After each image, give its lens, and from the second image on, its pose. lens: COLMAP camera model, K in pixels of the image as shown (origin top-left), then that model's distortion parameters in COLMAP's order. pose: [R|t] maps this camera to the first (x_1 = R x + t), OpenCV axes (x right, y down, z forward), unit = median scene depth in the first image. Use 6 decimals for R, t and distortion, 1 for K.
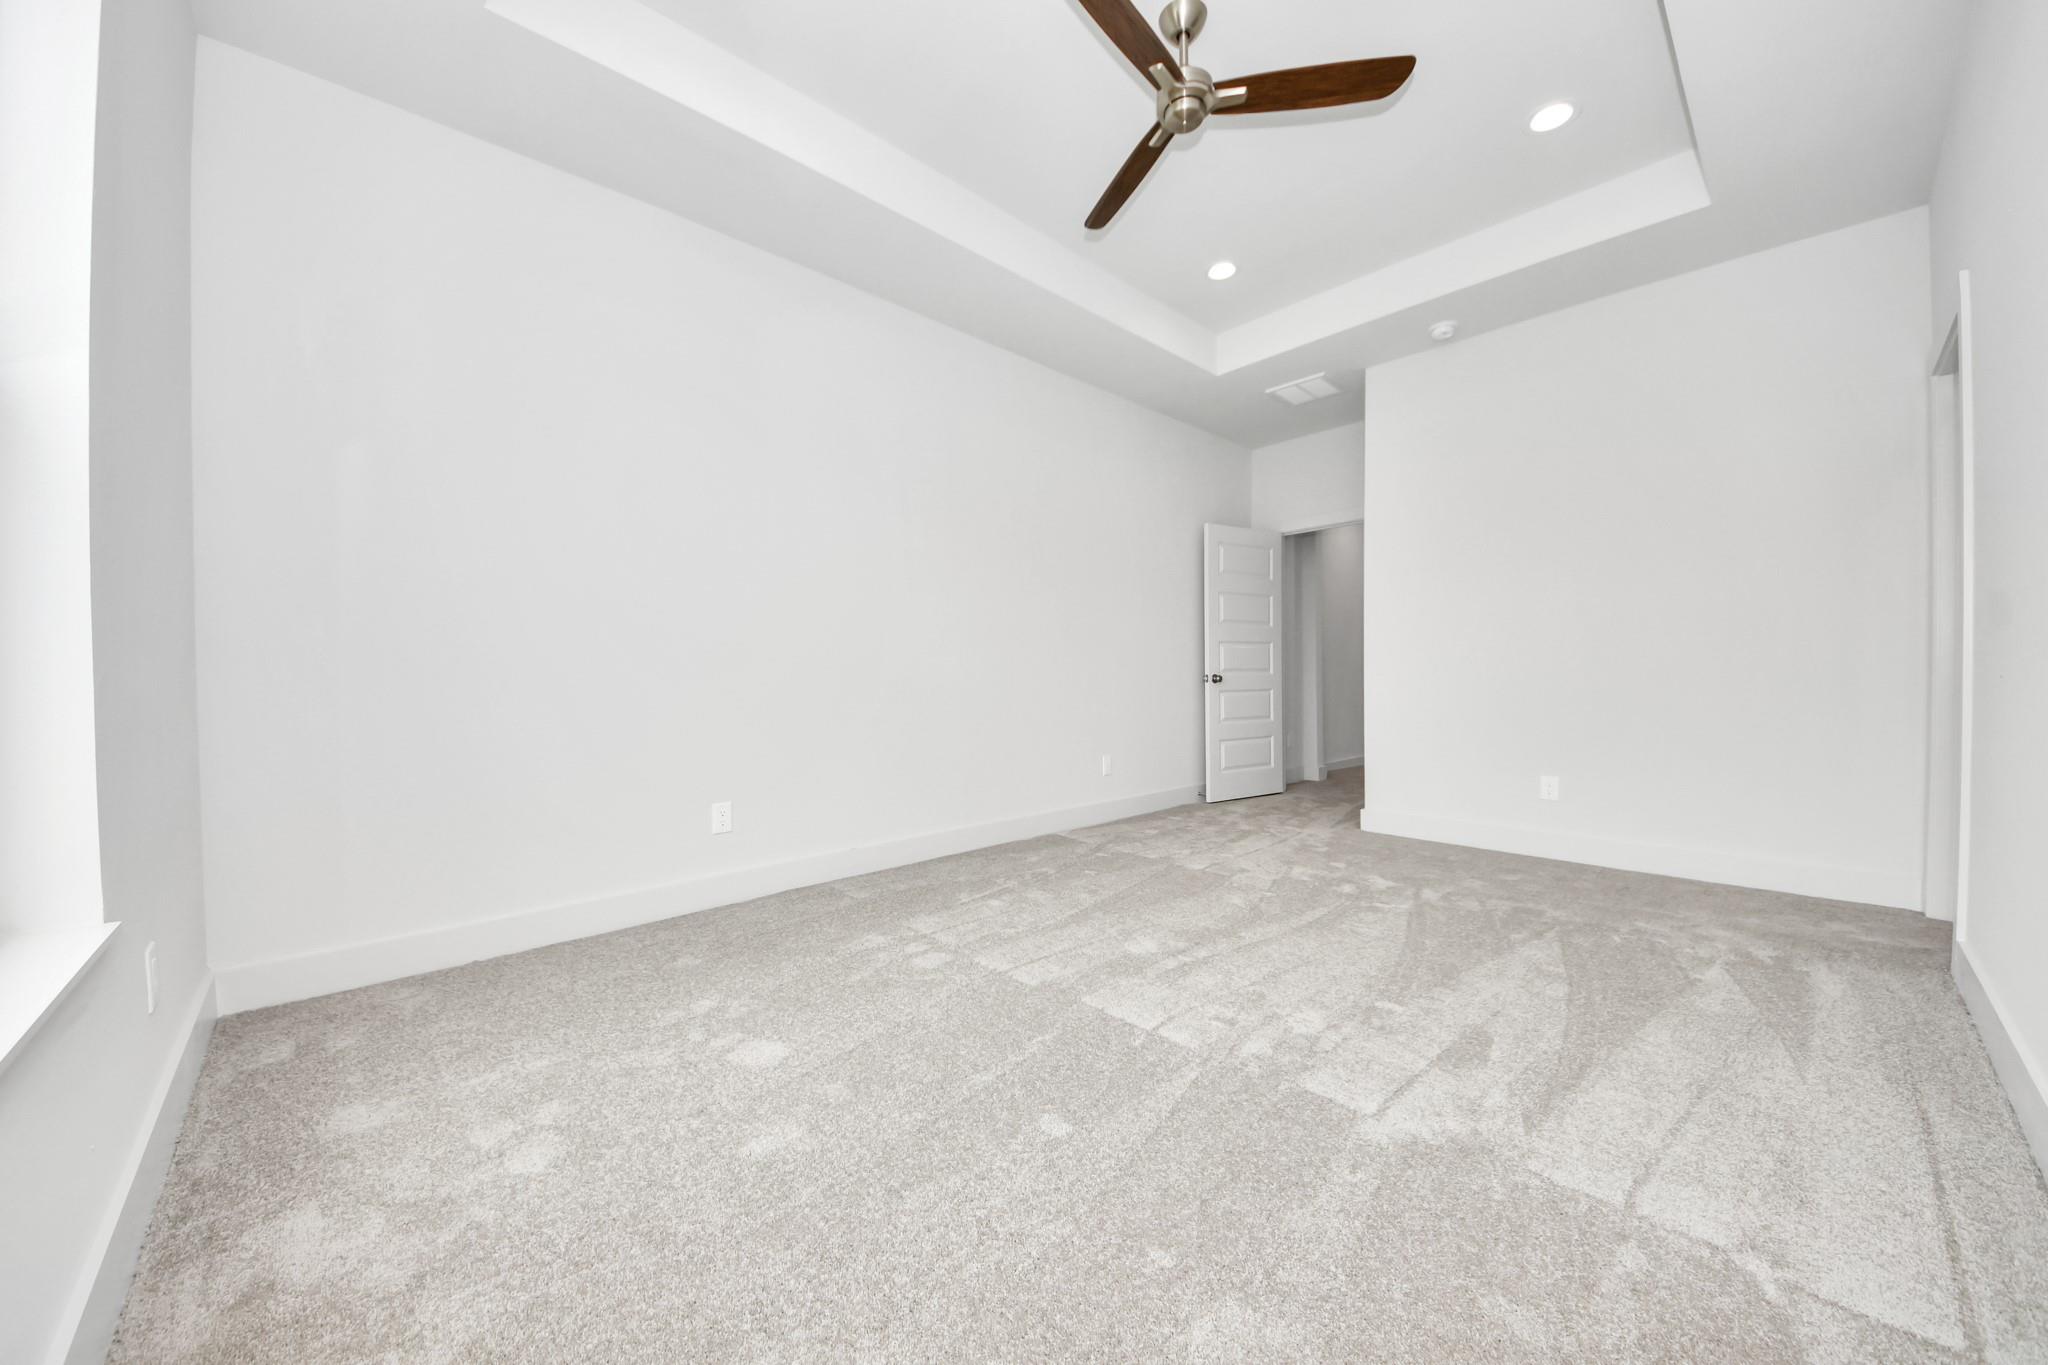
lens RADIAL K [[736.2, 0, 1024.0], [0, 736.2, 682.5], [0, 0, 1]] dist [0.021488, -0.014734]
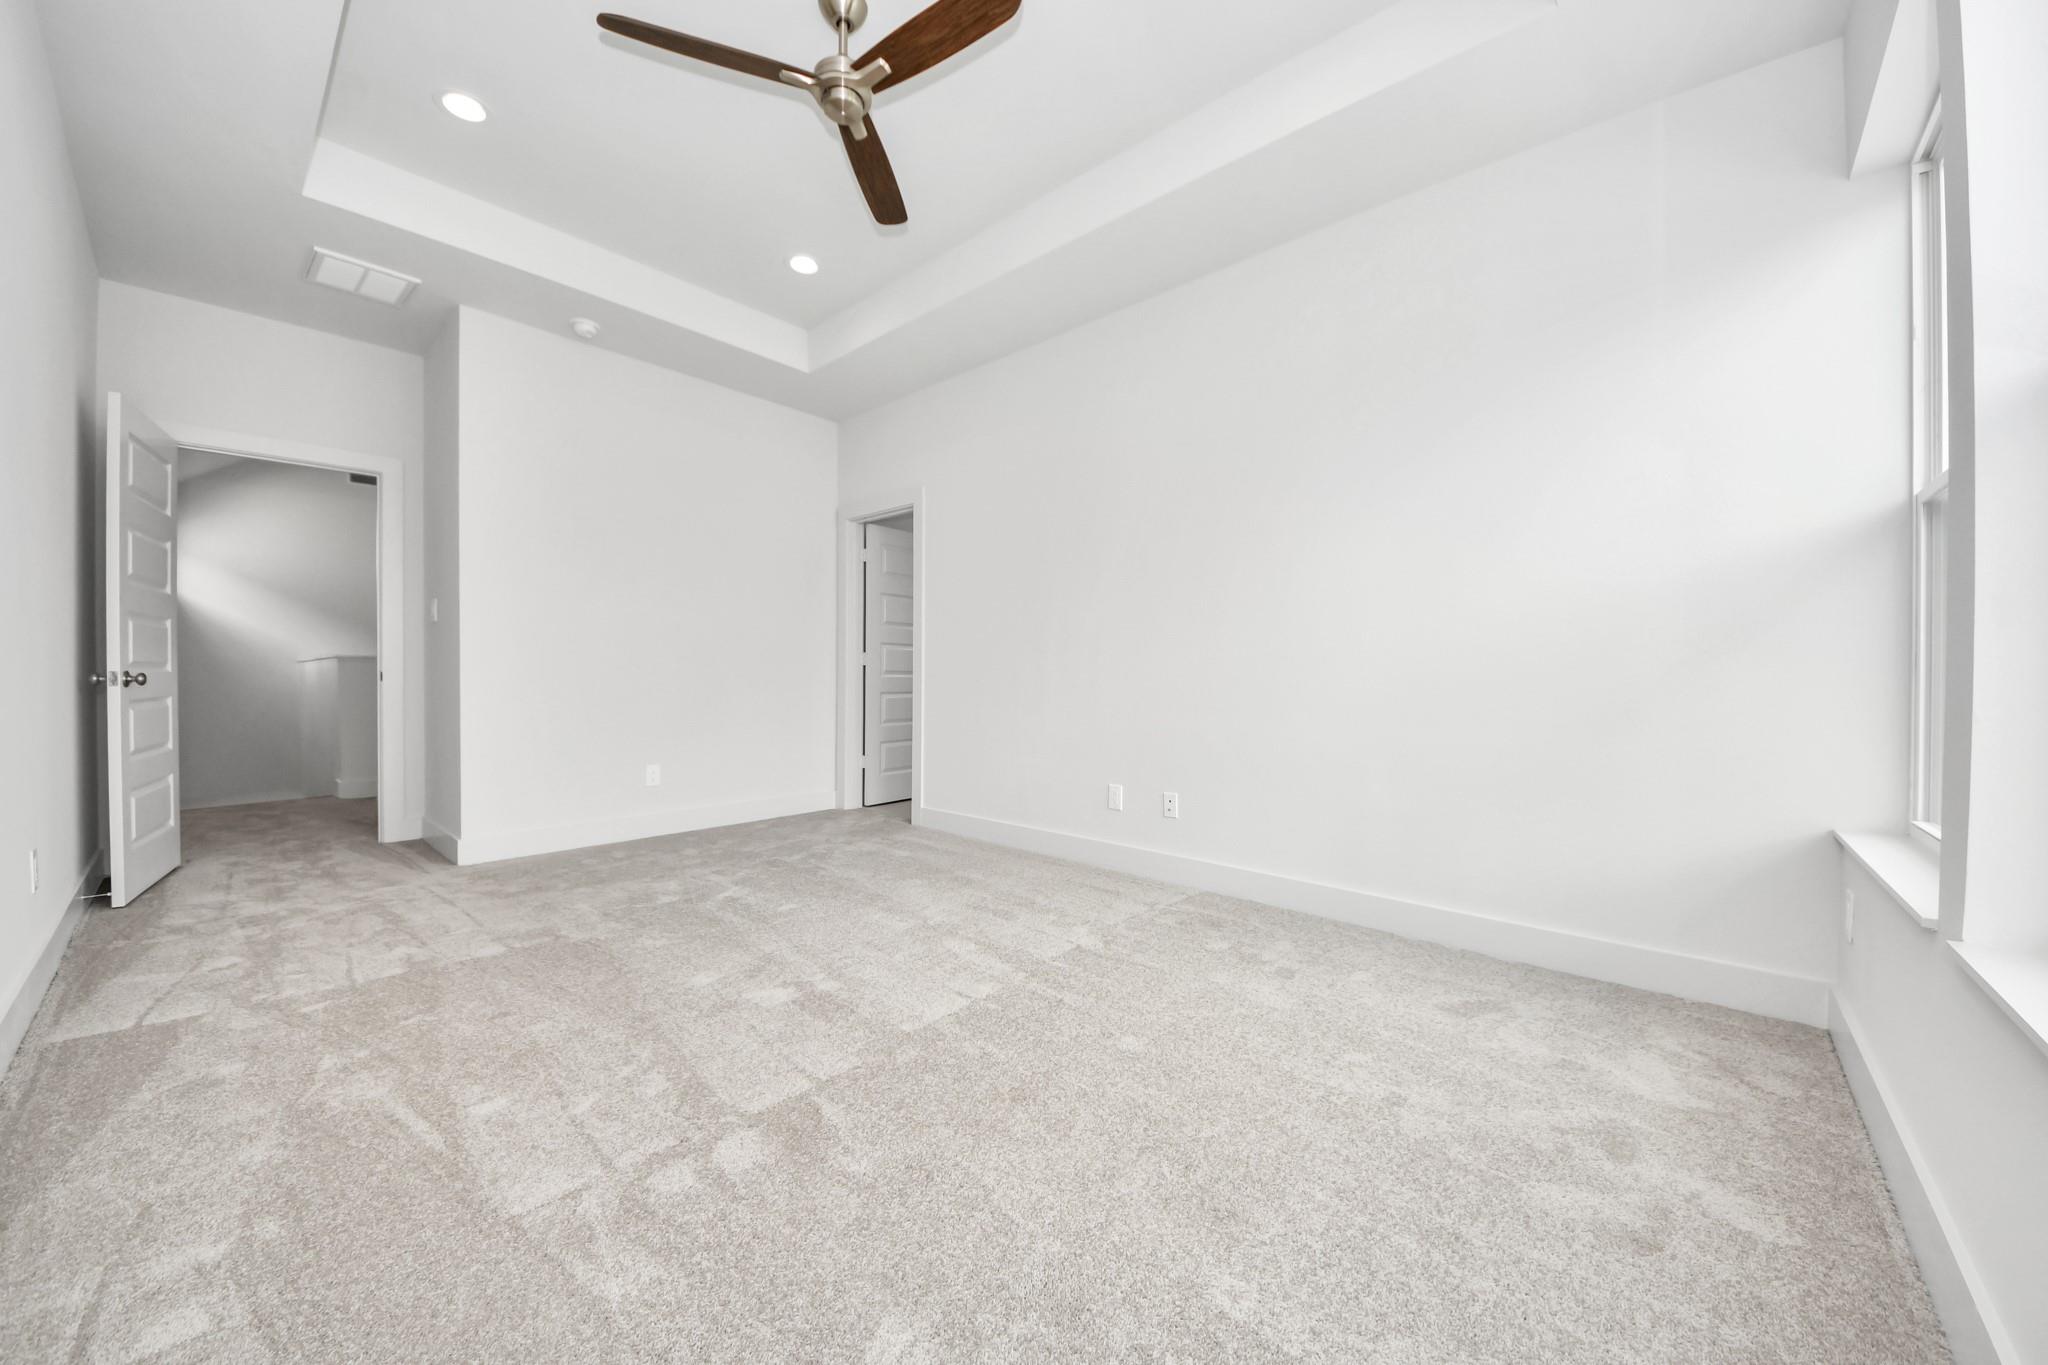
lens RADIAL K [[736.2, 0, 1024.0], [0, 736.2, 682.5], [0, 0, 1]] dist [0.021488, -0.014734]
pose [[-0.100755, -0.007197, 0.994885, -0.499644], [-0.004213, 0.999968, 0.006807, -0.013216], [-0.994902, -0.003506, -0.100782, 0.540067]]
